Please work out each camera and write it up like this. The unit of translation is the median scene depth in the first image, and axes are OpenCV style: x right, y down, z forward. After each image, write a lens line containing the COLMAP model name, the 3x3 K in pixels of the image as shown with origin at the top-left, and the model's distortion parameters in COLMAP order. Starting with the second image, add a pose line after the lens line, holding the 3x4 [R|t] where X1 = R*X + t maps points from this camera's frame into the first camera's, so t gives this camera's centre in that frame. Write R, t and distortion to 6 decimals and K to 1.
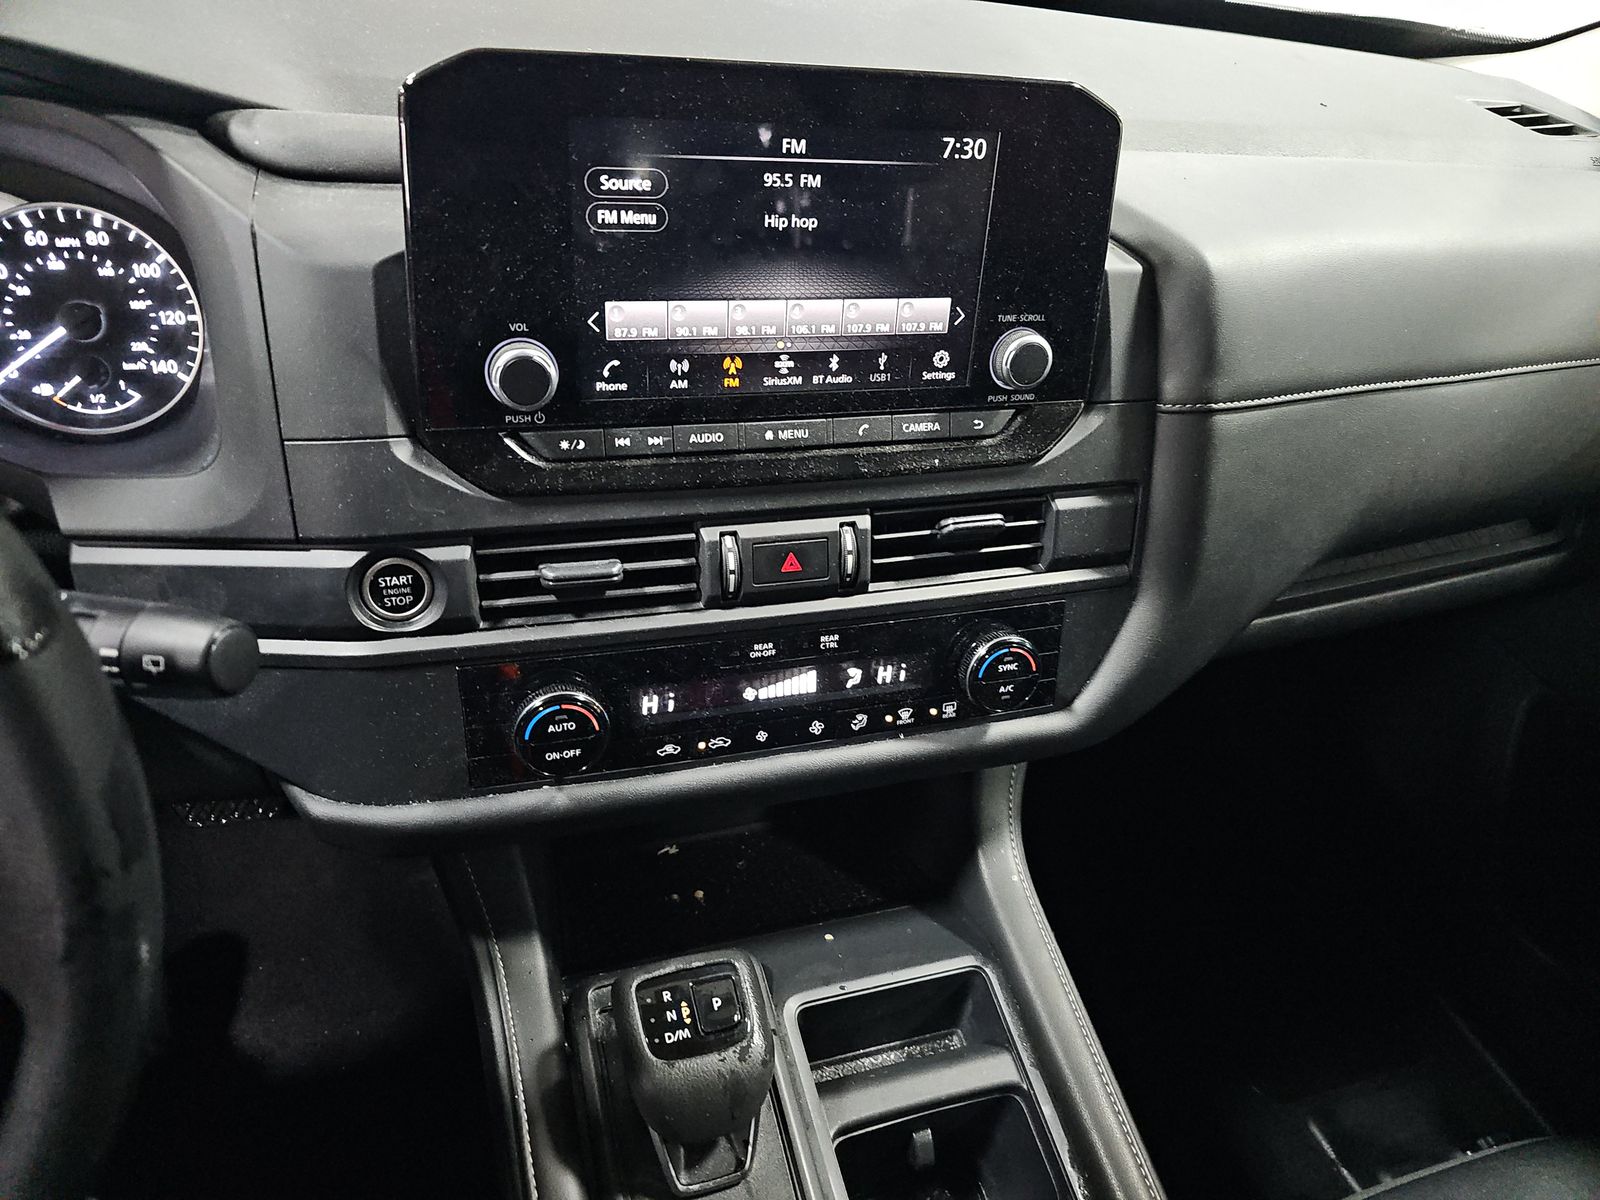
lens RADIAL K [[1045.6, 0, 800.0], [0, 1045.6, 600.0], [0, 0, 1]] dist [0.021107, -0.031793]
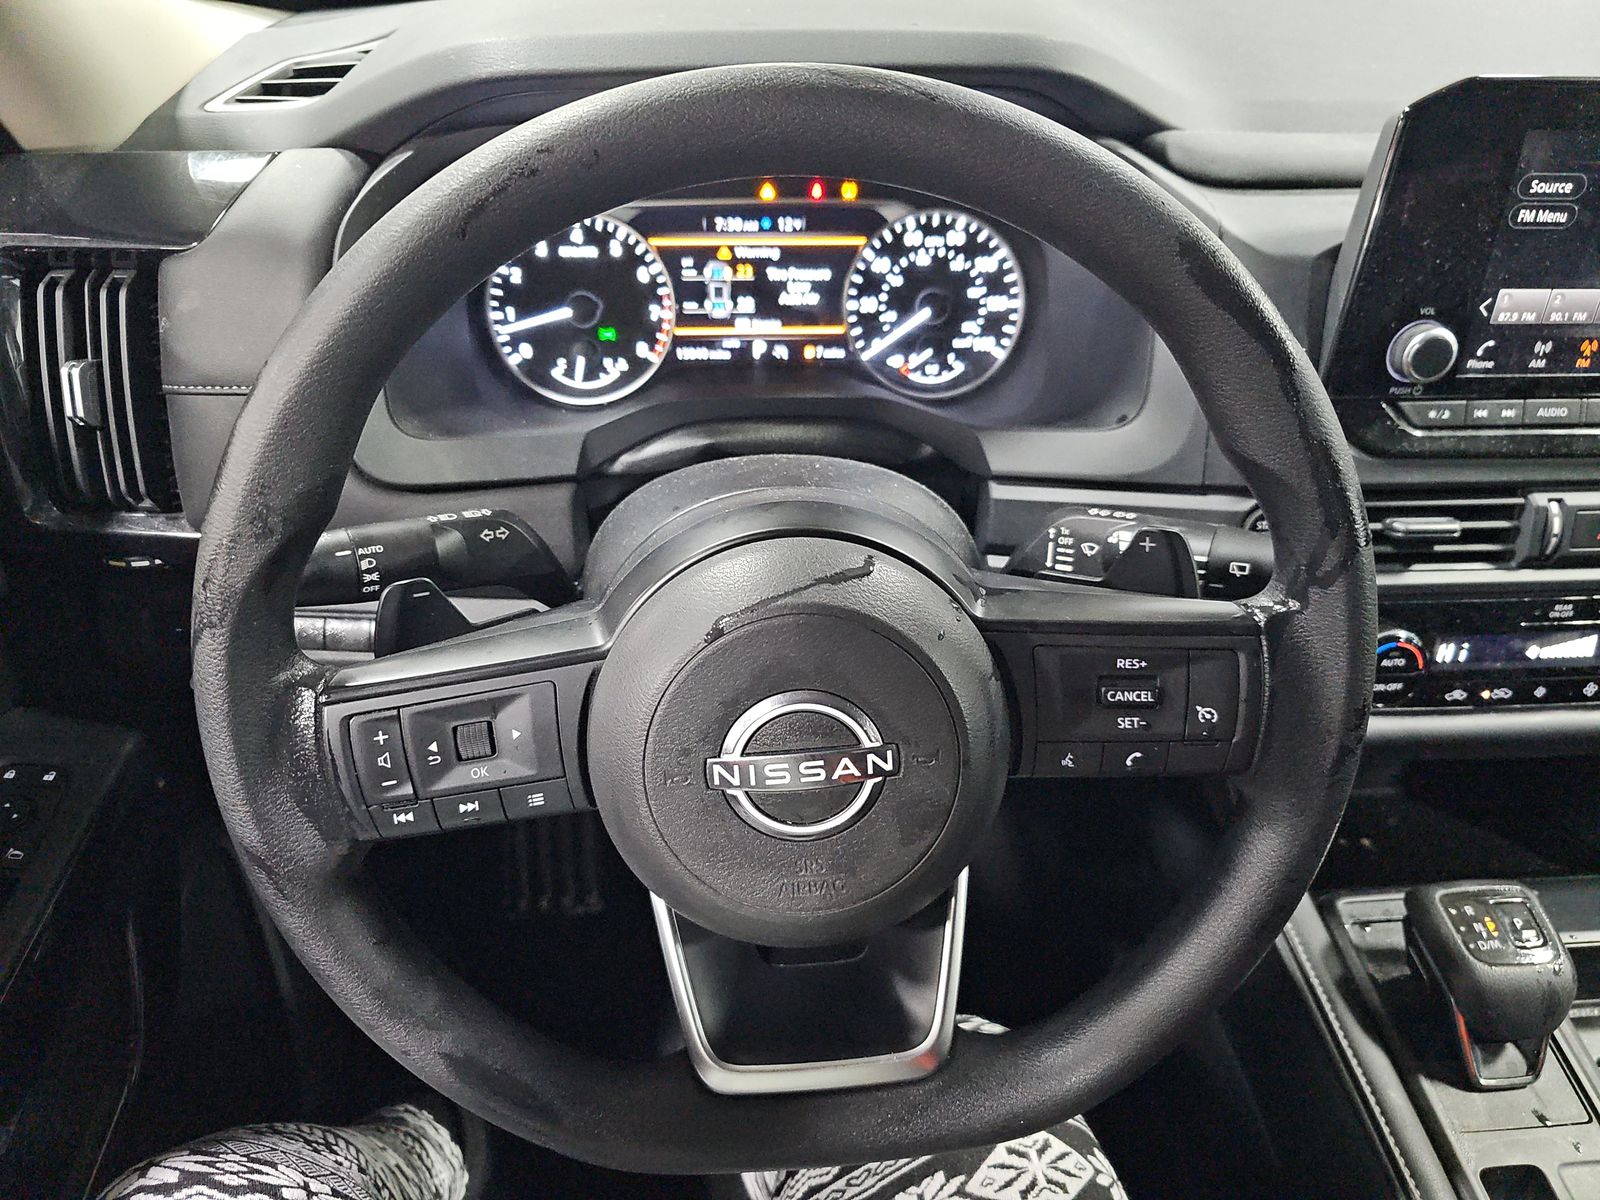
lens RADIAL K [[1079.0, 0, 800.0], [0, 1079.0, 600.0], [0, 0, 1]] dist [-0.000630, -0.019936]
pose [[0.965617, 0.068481, -0.250786, -0.544779], [-0.067980, 0.997630, 0.010670, 0.082440], [0.250922, 0.006745, 0.967984, -0.286805]]
